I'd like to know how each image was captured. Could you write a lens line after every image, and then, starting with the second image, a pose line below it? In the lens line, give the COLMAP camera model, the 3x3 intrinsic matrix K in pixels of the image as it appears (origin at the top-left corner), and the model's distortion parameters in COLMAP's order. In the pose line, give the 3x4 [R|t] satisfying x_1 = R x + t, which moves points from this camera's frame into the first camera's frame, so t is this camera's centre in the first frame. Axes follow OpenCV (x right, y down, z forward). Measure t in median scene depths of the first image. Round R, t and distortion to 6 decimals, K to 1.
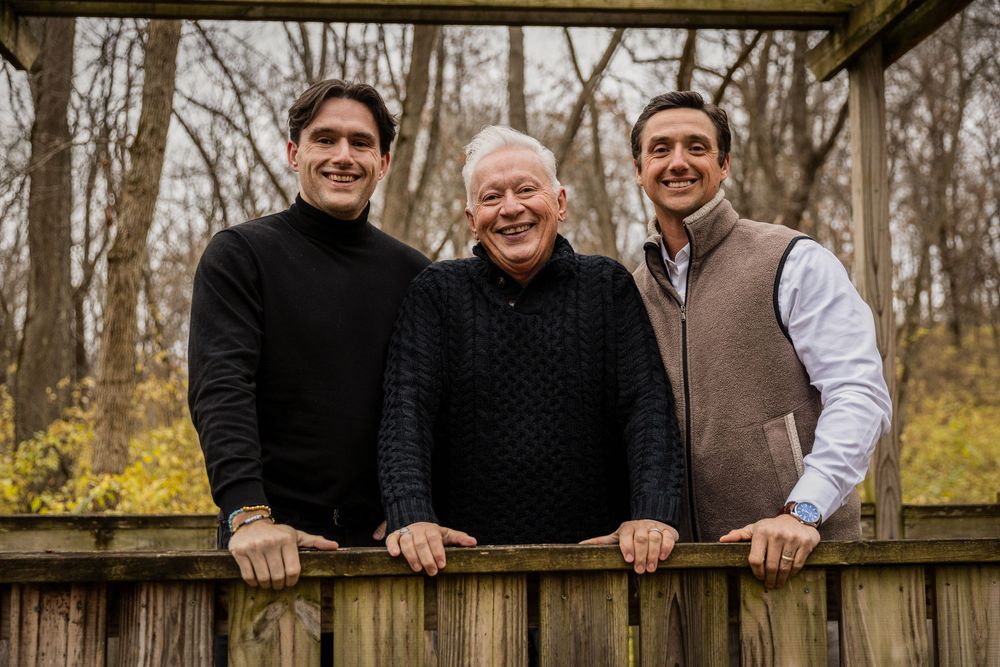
lens RADIAL K [[1179.5, 0, 498.2], [0, 1179.5, 333.1], [0, 0, 1]] dist [0.000341, 0.000000]
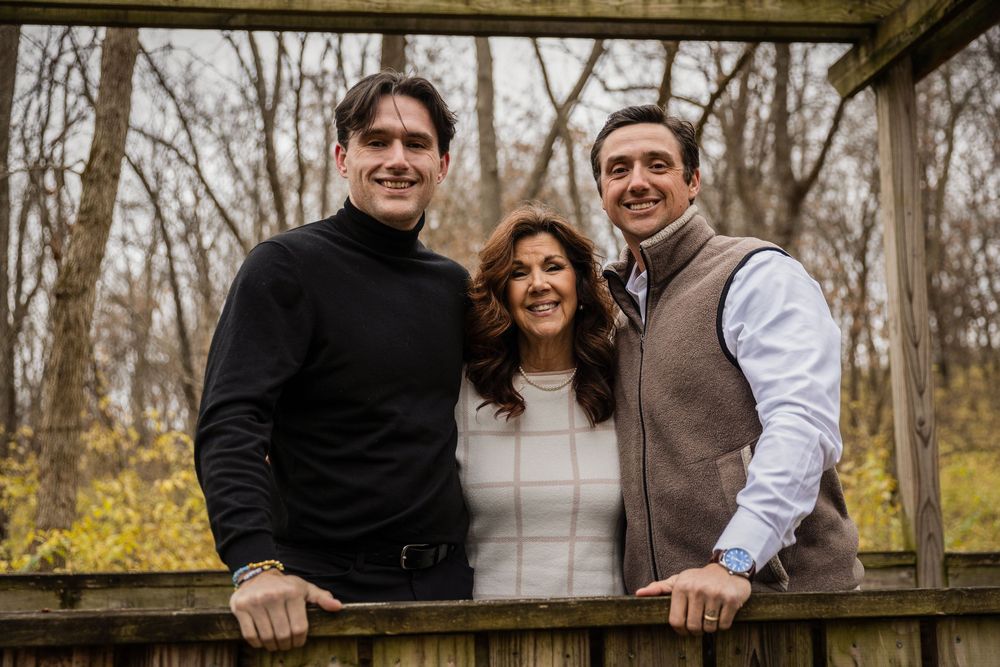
lens RADIAL K [[1255.1, 0, 499.2], [0, 1255.1, 331.4], [0, 0, 1]] dist [0.007317, 0.000000]
pose [[0.999406, -0.004301, 0.034182, -0.037087], [0.005575, 0.999290, -0.037254, 0.007416], [-0.033998, 0.037422, 0.998721, 0.025201]]
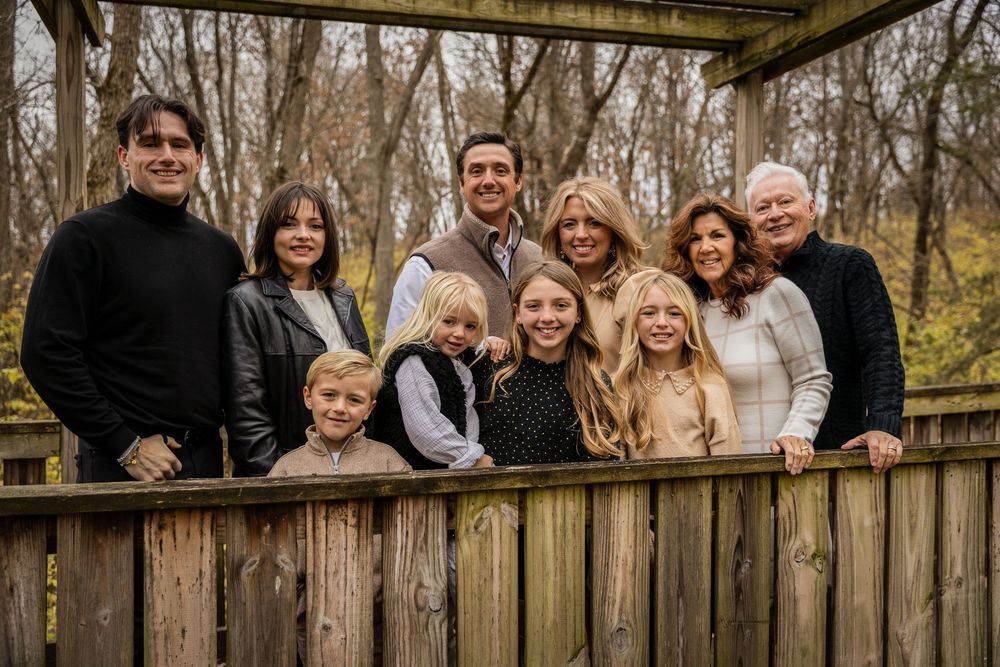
lens RADIAL K [[934.9, 0, 499.8], [0, 934.9, 336.7], [0, 0, 1]] dist [-0.002239, 0.000000]
pose [[0.980665, 0.001756, 0.195686, -0.192159], [-0.024885, 0.992960, 0.115803, -0.051559], [-0.194105, -0.118434, 0.973805, -0.038865]]
